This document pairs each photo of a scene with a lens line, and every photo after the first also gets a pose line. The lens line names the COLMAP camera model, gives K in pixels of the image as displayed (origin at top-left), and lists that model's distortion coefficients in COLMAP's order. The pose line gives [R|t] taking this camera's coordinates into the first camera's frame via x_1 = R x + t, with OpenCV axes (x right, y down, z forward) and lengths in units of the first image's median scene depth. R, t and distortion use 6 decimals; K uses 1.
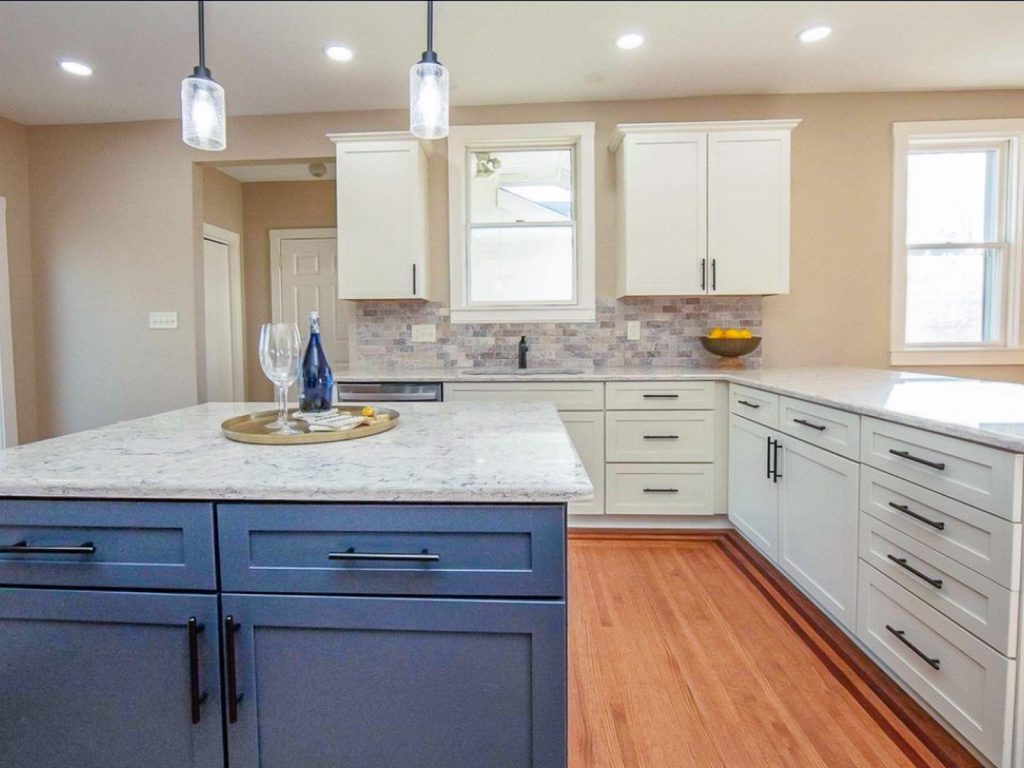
lens RADIAL K [[537.1, 0, 461.5], [0, 537.1, 371.8], [0, 0, 1]] dist [-0.041298, 0.000565]
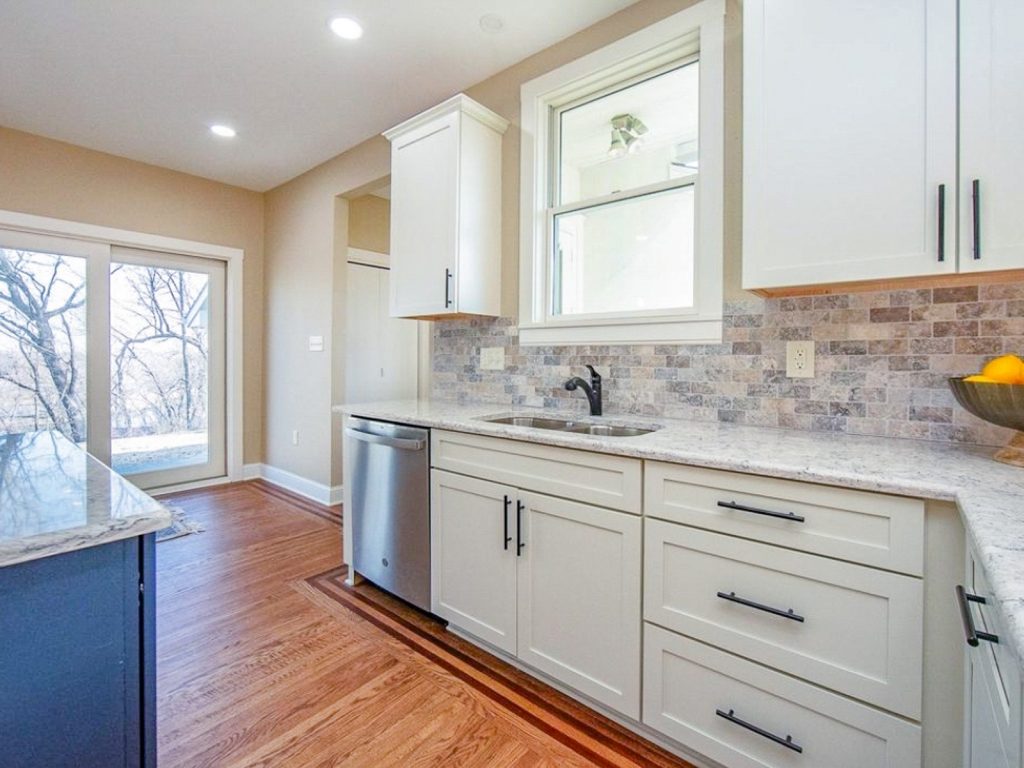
lens RADIAL K [[472.7, 0, 495.0], [0, 472.7, 365.9], [0, 0, 1]] dist [-0.018557, 0.001666]
pose [[0.814040, 0.024059, -0.580310, 0.338084], [-0.053059, 0.998044, -0.033051, -0.039982], [0.578380, 0.057696, 0.813725, 0.455798]]
